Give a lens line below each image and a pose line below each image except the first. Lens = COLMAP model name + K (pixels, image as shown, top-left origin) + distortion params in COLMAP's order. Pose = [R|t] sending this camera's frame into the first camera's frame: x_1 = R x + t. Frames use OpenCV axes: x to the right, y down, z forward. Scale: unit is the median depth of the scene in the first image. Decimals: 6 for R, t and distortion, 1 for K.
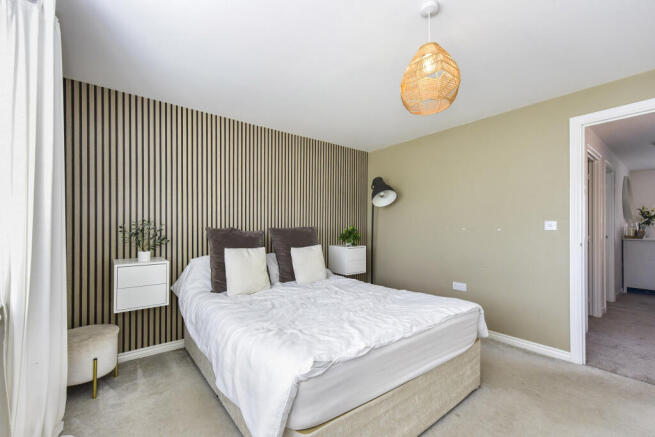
lens RADIAL K [[291.4, 0, 324.2], [0, 291.4, 228.8], [0, 0, 1]] dist [-0.000193, -0.000047]
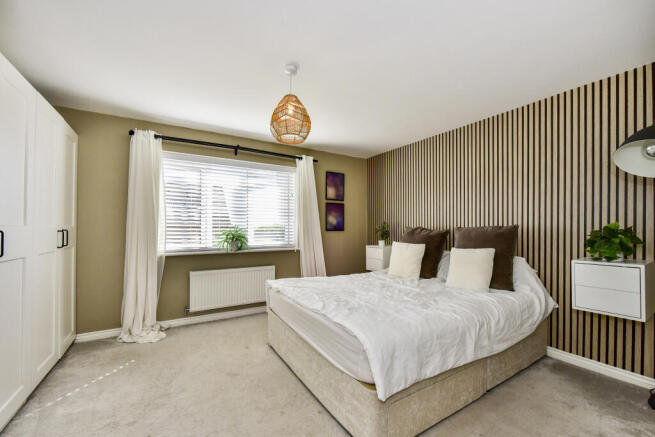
lens RADIAL K [[271.1, 0, 320.6], [0, 271.1, 226.6], [0, 0, 1]] dist [-0.000225, -0.000074]
pose [[-0.137481, -0.005794, -0.990487, 0.791088], [-0.003121, 0.999980, -0.005416, 0.002320], [0.990500, 0.002347, -0.137496, 0.647324]]
